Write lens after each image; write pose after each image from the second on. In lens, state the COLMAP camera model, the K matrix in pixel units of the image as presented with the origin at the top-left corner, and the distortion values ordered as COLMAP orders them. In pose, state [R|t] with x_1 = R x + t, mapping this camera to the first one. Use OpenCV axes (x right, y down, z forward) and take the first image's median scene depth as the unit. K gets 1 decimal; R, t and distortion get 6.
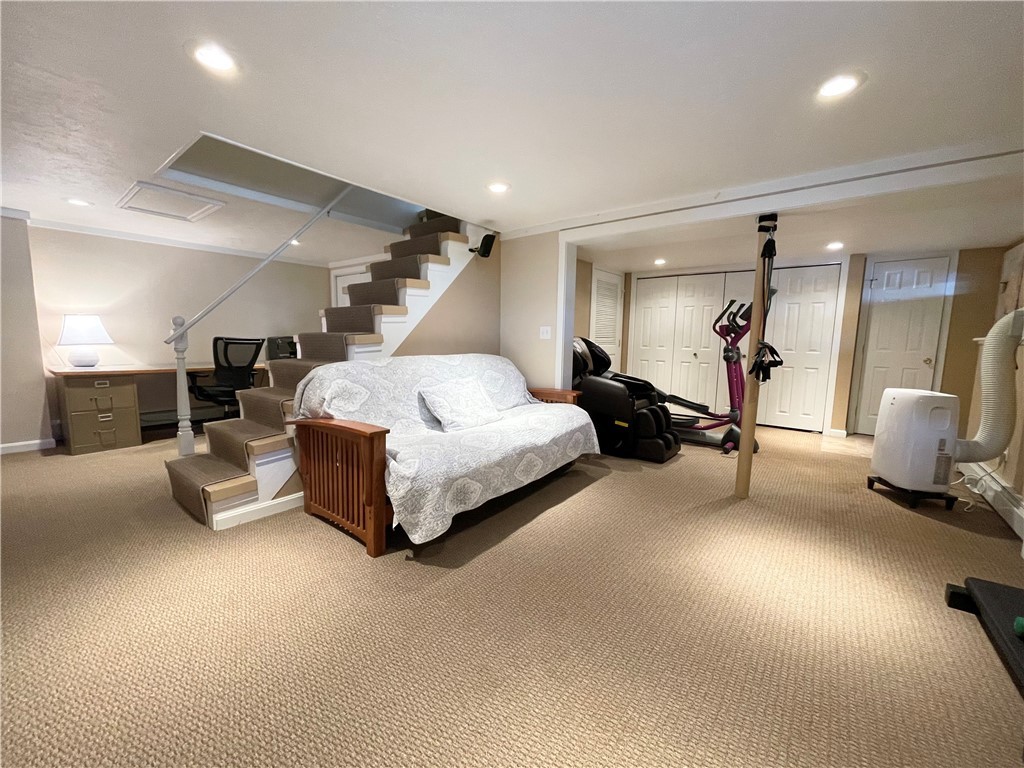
lens RADIAL K [[418.9, 0, 513.5], [0, 418.9, 382.9], [0, 0, 1]] dist [-0.001737, -0.000853]
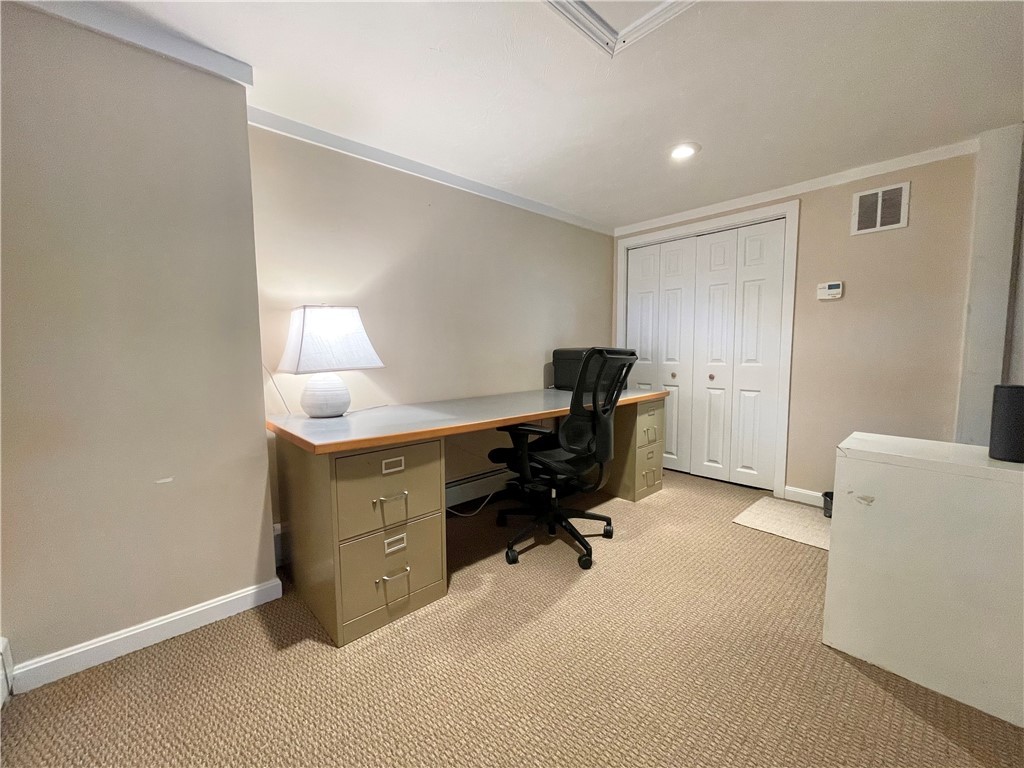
lens RADIAL K [[418.9, 0, 508.5], [0, 418.9, 385.1], [0, 0, 1]] dist [-0.001737, -0.000853]
pose [[0.985250, -0.008337, -0.170920, -0.781174], [0.003814, 0.999634, -0.026771, -0.064054], [0.171081, 0.025724, 0.984921, 0.593195]]
